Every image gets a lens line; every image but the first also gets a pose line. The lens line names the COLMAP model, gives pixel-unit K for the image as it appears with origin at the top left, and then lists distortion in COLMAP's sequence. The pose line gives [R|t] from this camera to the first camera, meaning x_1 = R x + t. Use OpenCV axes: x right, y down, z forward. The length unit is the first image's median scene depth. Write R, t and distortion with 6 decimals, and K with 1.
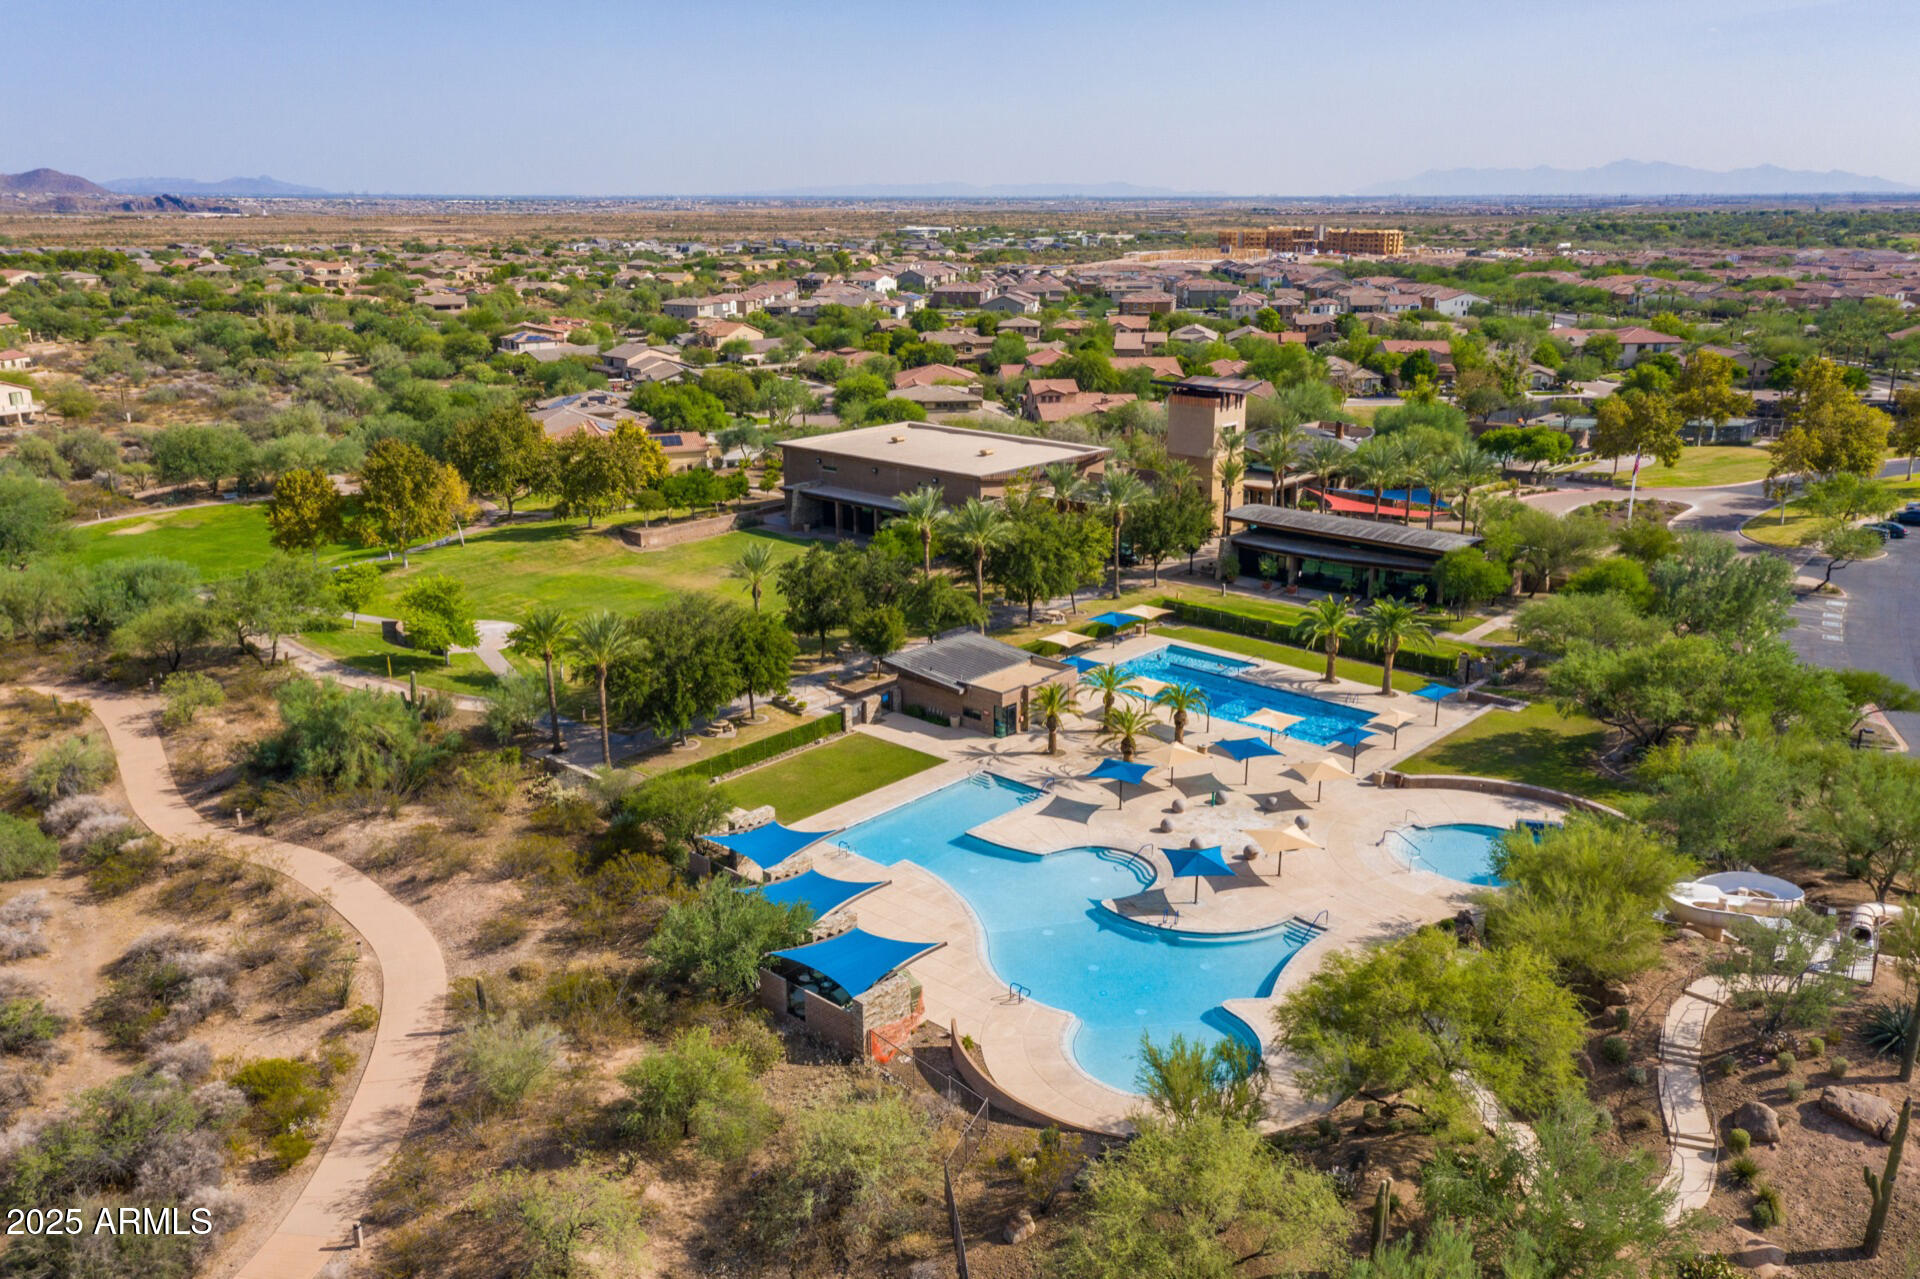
lens RADIAL K [[1503.9, 0, 988.7], [0, 1503.9, 612.8], [0, 0, 1]] dist [0.008014, 0.005679]
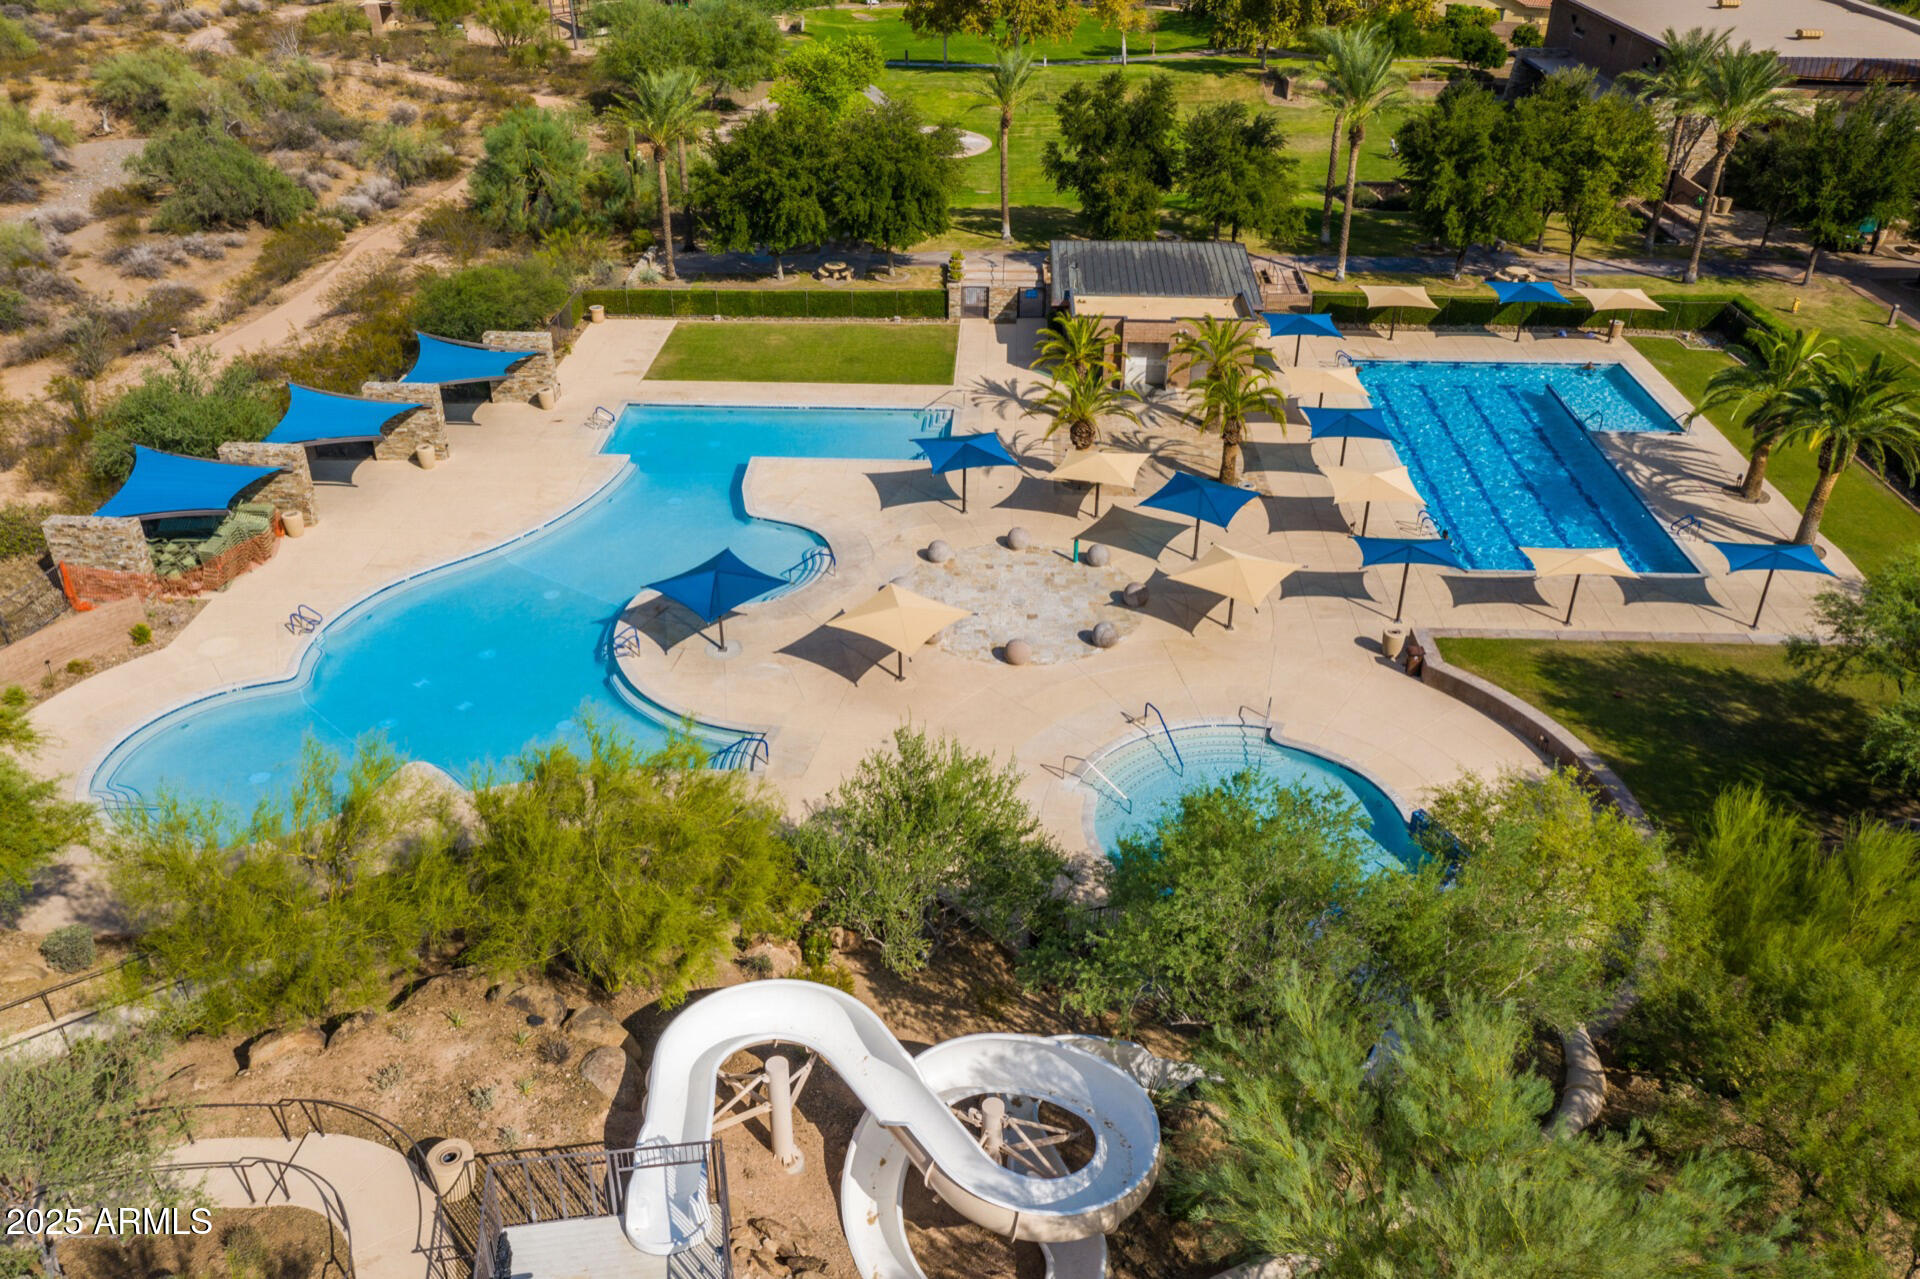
lens RADIAL K [[1550.3, 0, 960.0], [0, 1550.3, 639.5], [0, 0, 1]] dist [0.000822, 0.001368]
pose [[0.634201, 0.394487, -0.664958, 0.469083], [-0.211847, 0.915791, 0.341245, -0.036305], [0.743579, -0.075548, 0.664367, 0.491807]]
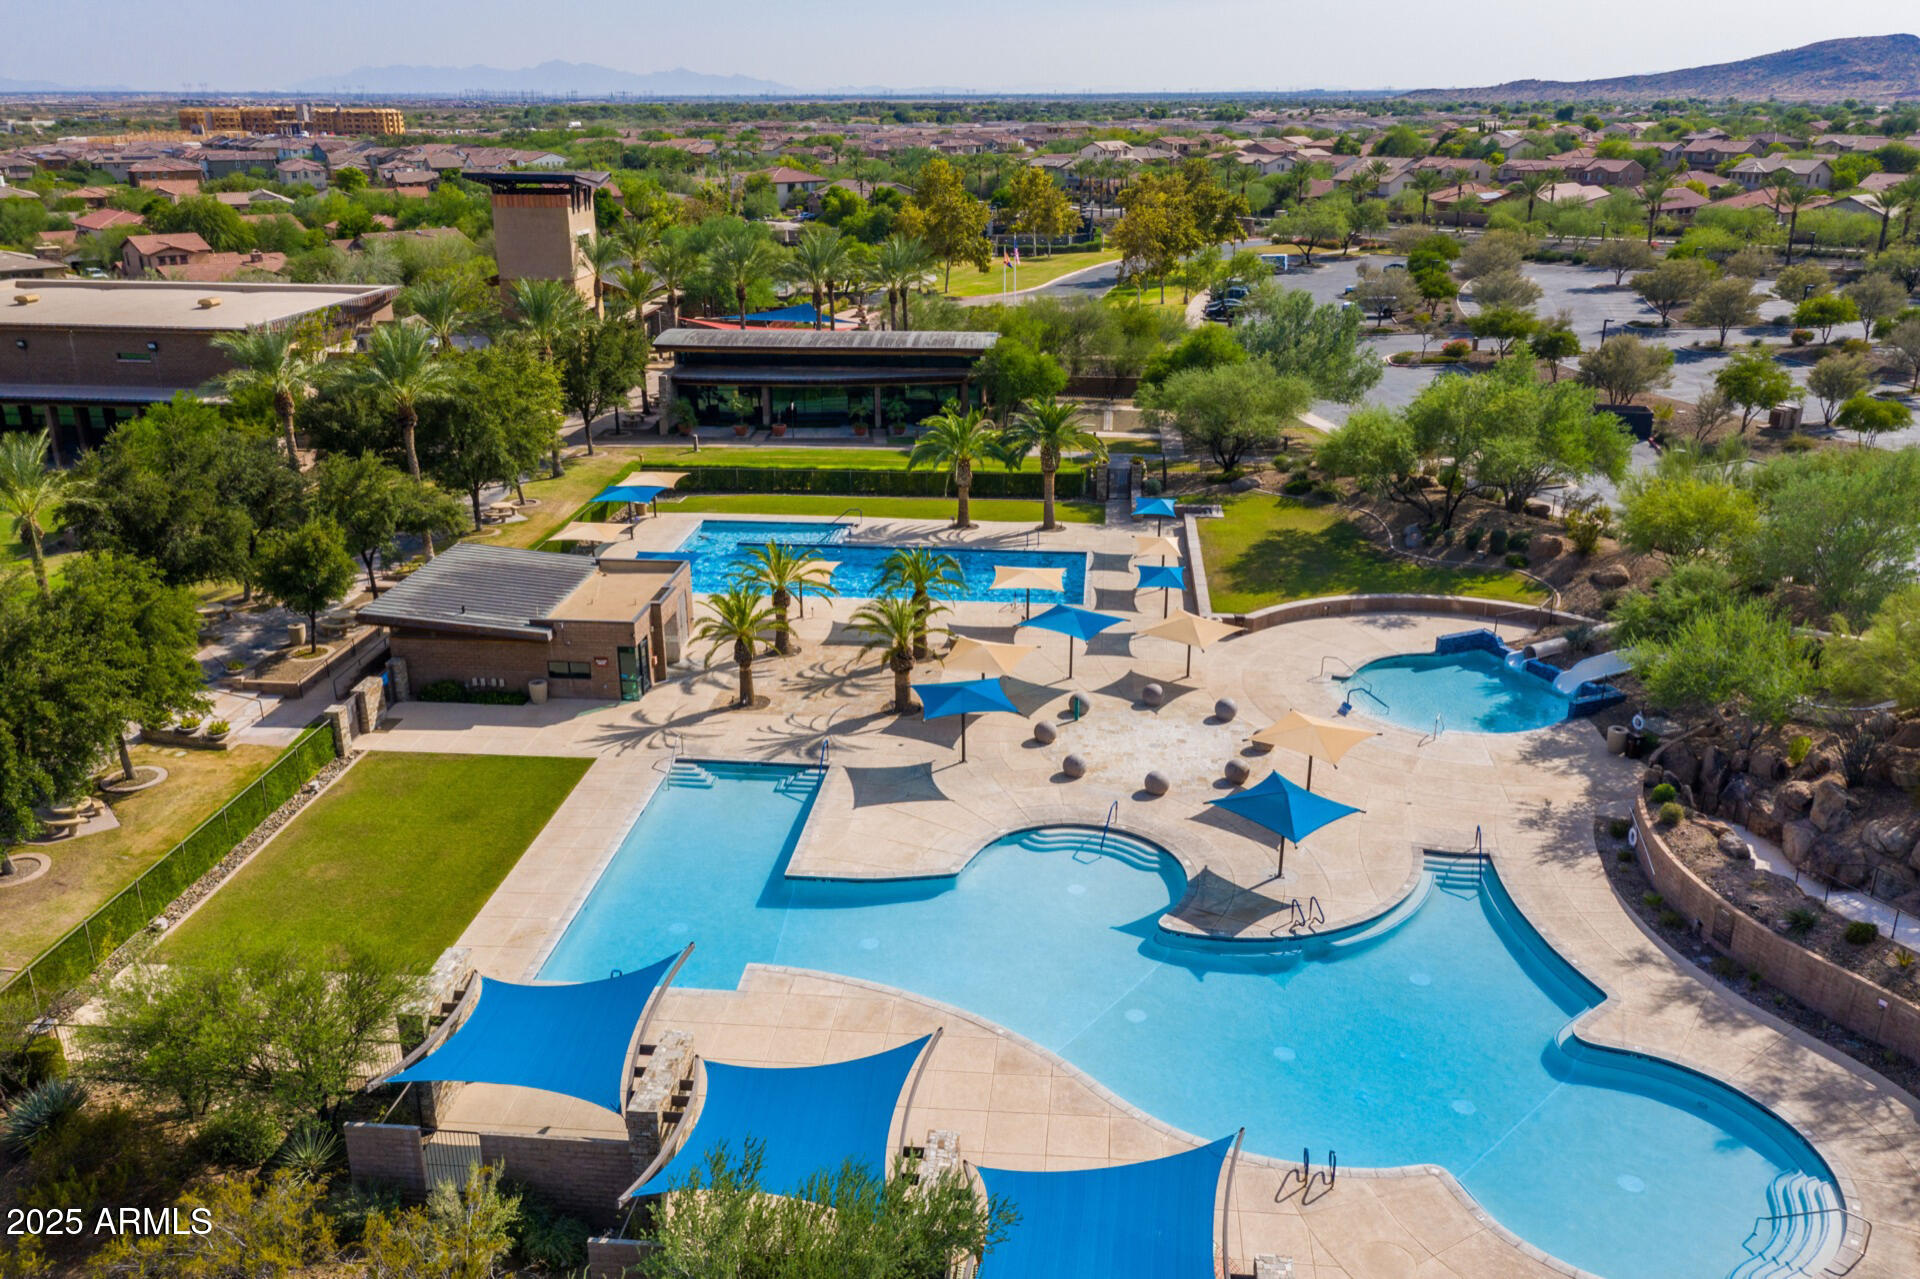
lens RADIAL K [[1503.9, 0, 988.7], [0, 1503.9, 612.8], [0, 0, 1]] dist [0.008014, 0.005679]
pose [[0.803625, -0.194971, 0.562293, -0.197962], [0.158209, 0.980806, 0.113976, 0.006076], [-0.573722, -0.002634, 0.819046, 0.443186]]
